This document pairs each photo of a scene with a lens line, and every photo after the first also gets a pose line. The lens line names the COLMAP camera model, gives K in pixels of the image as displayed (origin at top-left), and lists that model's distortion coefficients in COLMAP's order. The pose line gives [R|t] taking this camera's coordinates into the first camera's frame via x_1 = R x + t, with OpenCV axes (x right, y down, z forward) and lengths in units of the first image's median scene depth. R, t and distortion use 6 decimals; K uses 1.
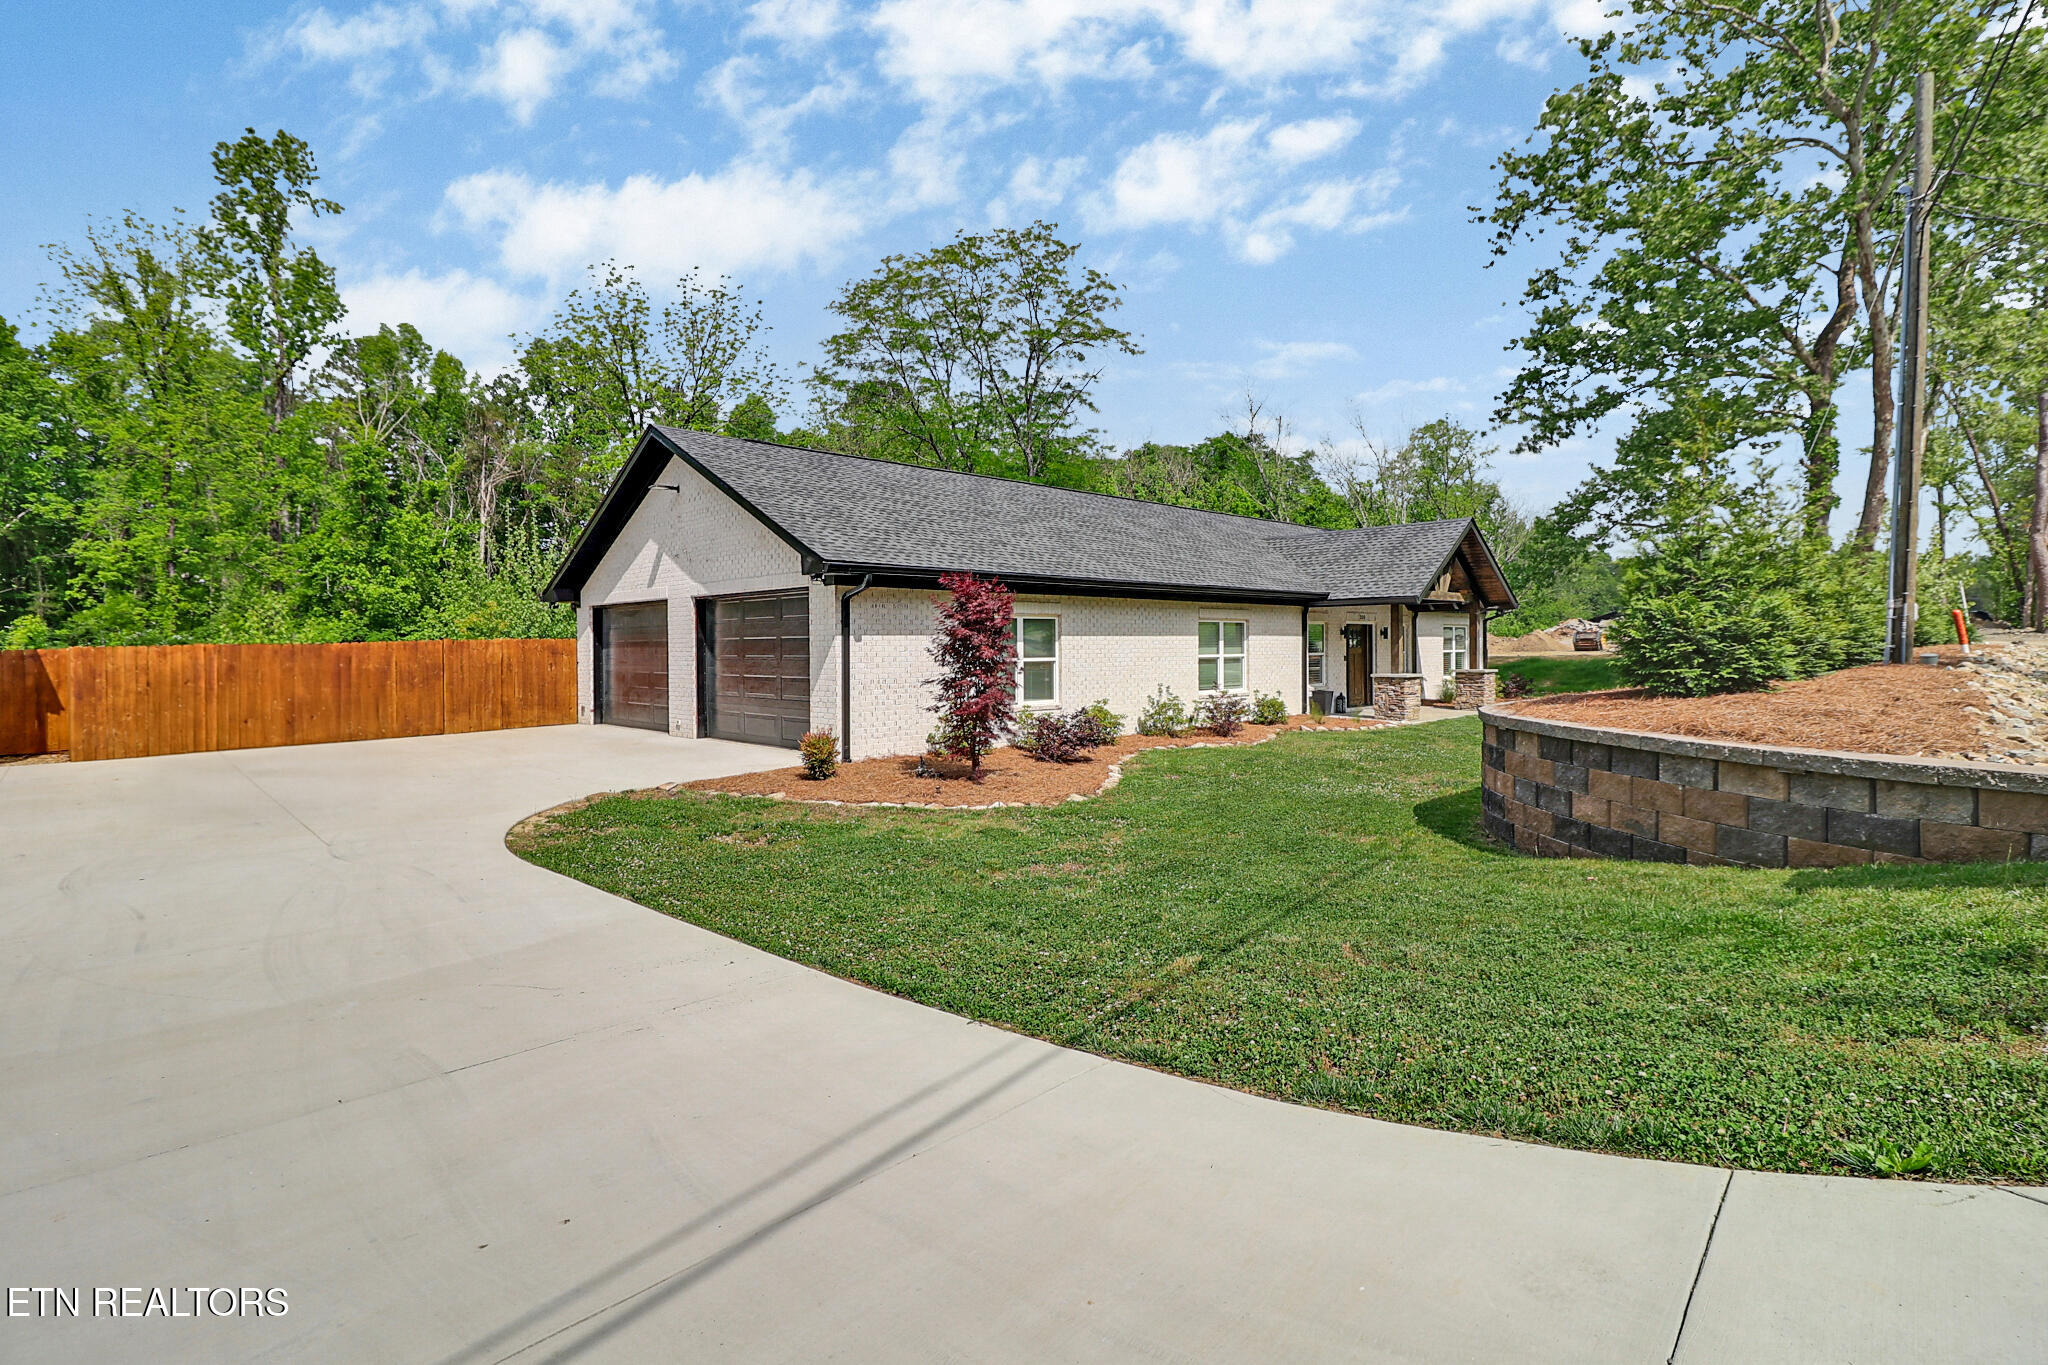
lens RADIAL K [[1026.3, 0, 1038.3], [0, 1026.3, 676.1], [0, 0, 1]] dist [0.001095, -0.001060]
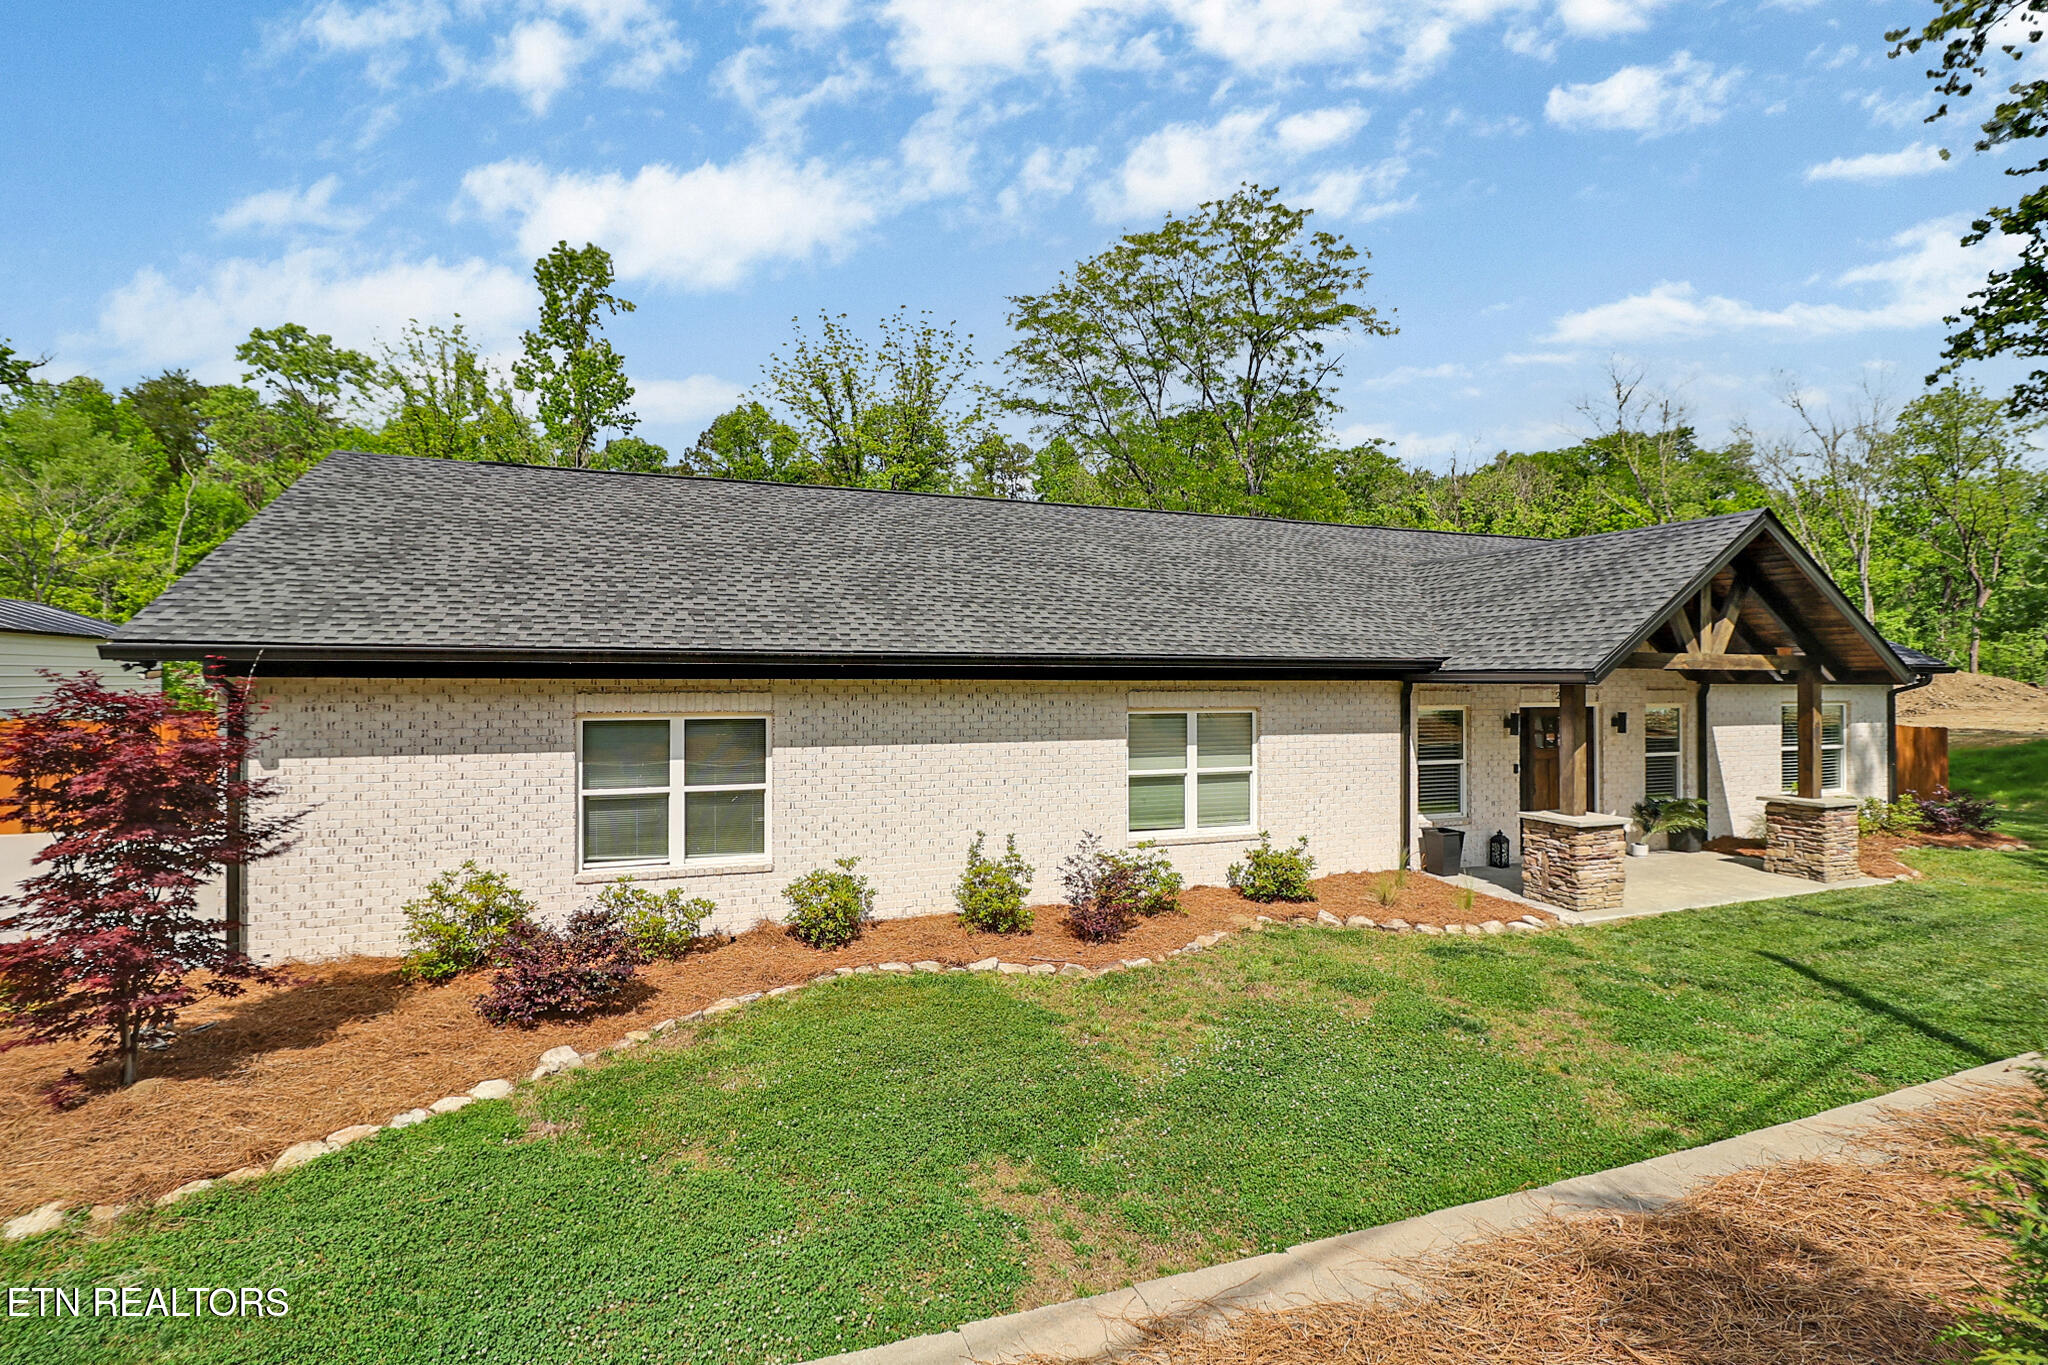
lens RADIAL K [[996.8, 0, 1024.0], [0, 996.8, 682.5], [0, 0, 1]] dist [-0.013792, -0.000424]
pose [[0.914868, 0.008026, -0.403673, 0.253331], [-0.019911, 0.999483, -0.025254, -0.042699], [0.403261, 0.031142, 0.914555, 0.354206]]
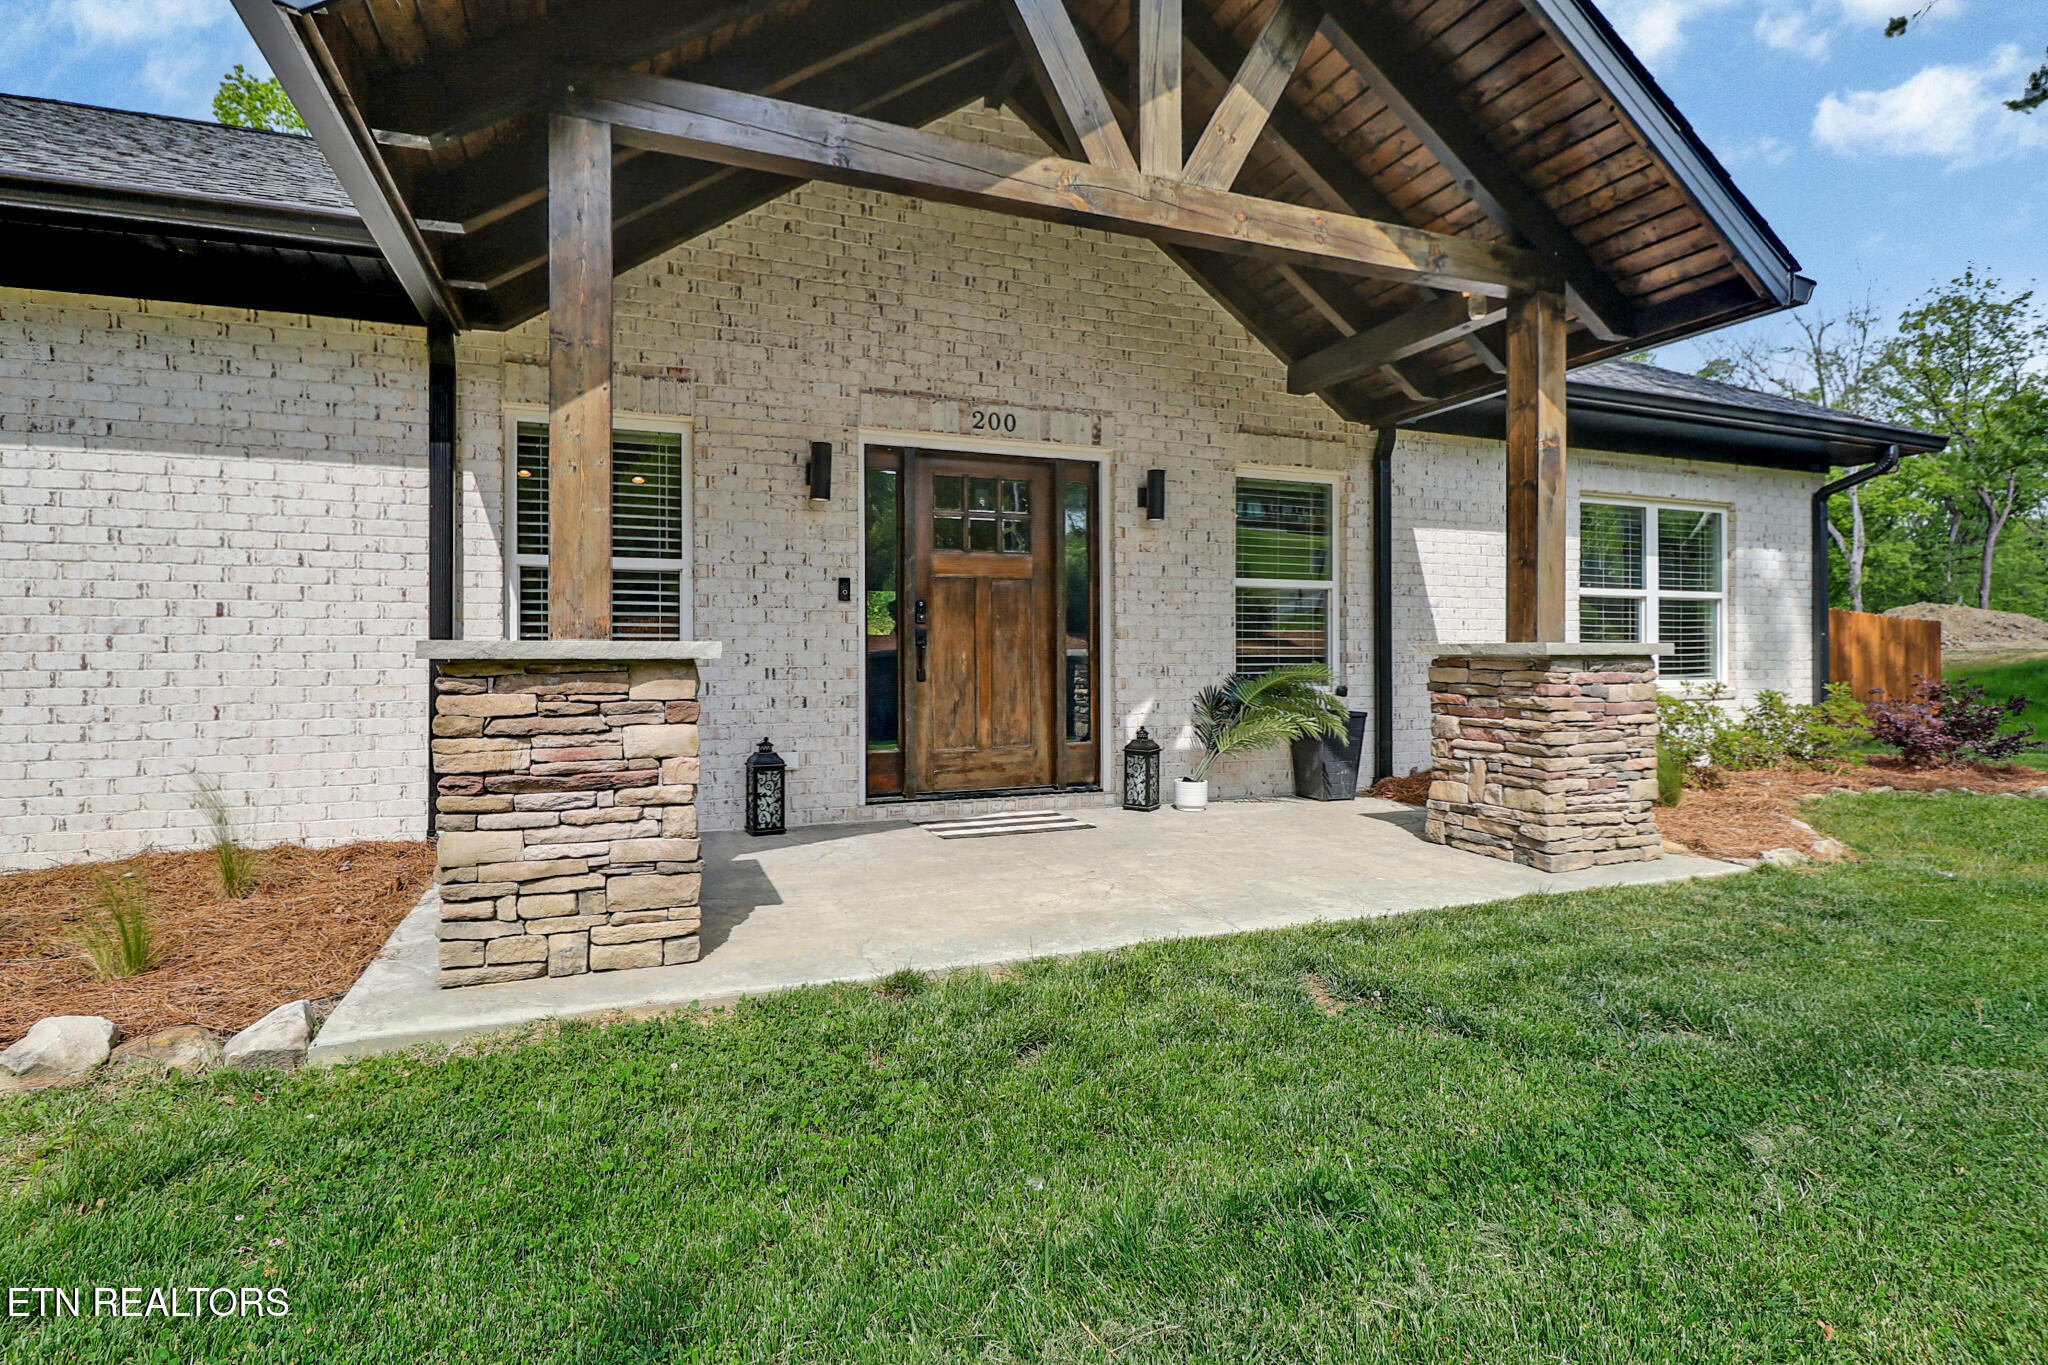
lens RADIAL K [[1026.3, 0, 1038.3], [0, 1026.3, 676.1], [0, 0, 1]] dist [0.001095, -0.001060]
pose [[0.924146, 0.012169, -0.381846, 0.388660], [-0.016750, 0.999822, -0.008676, 0.000022], [0.381672, 0.014414, 0.924185, 0.719876]]
